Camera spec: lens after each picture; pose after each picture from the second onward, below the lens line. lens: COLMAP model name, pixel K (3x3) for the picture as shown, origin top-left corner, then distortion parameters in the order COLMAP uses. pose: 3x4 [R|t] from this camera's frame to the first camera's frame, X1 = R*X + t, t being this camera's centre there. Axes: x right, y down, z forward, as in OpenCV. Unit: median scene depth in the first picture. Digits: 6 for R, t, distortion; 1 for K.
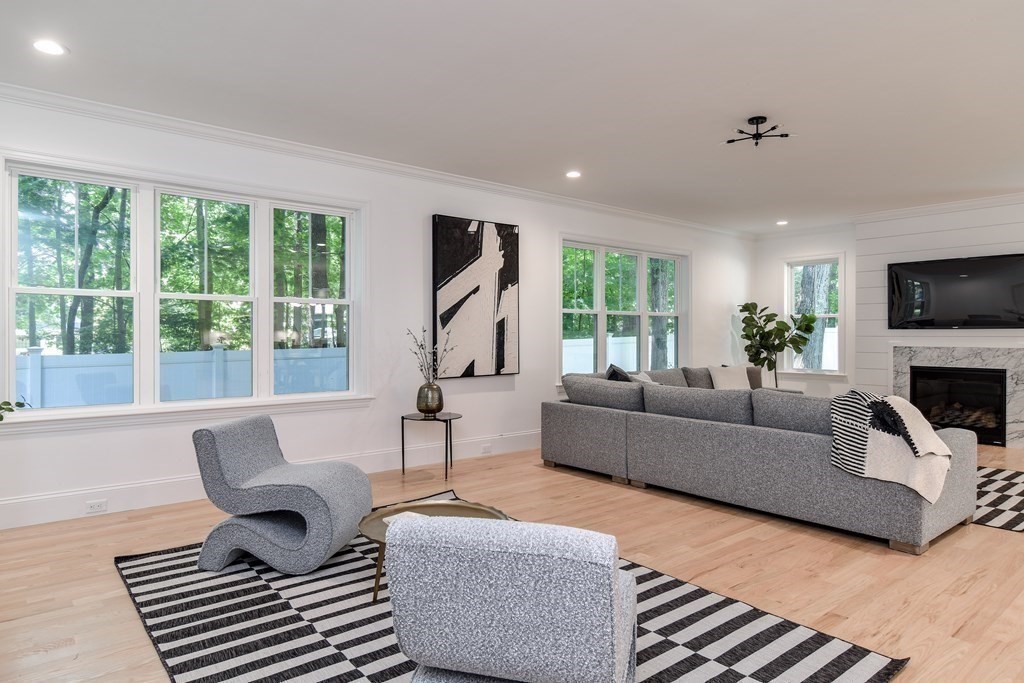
lens RADIAL K [[631.6, 0, 505.2], [0, 631.6, 337.6], [0, 0, 1]] dist [-0.006433, -0.002146]
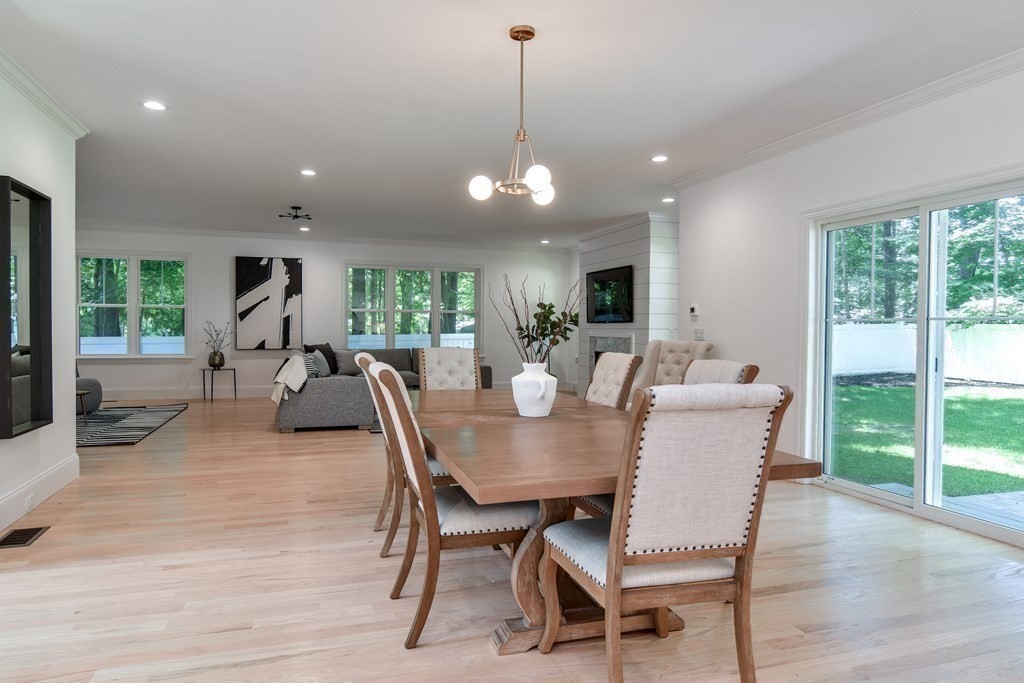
lens RADIAL K [[631.6, 0, 505.2], [0, 631.6, 337.6], [0, 0, 1]] dist [-0.006433, -0.002146]
pose [[0.928765, 0.012908, -0.370445, 1.174973], [-0.009037, 0.999885, 0.012183, 0.003251], [0.370560, -0.007968, 0.928774, -0.339139]]
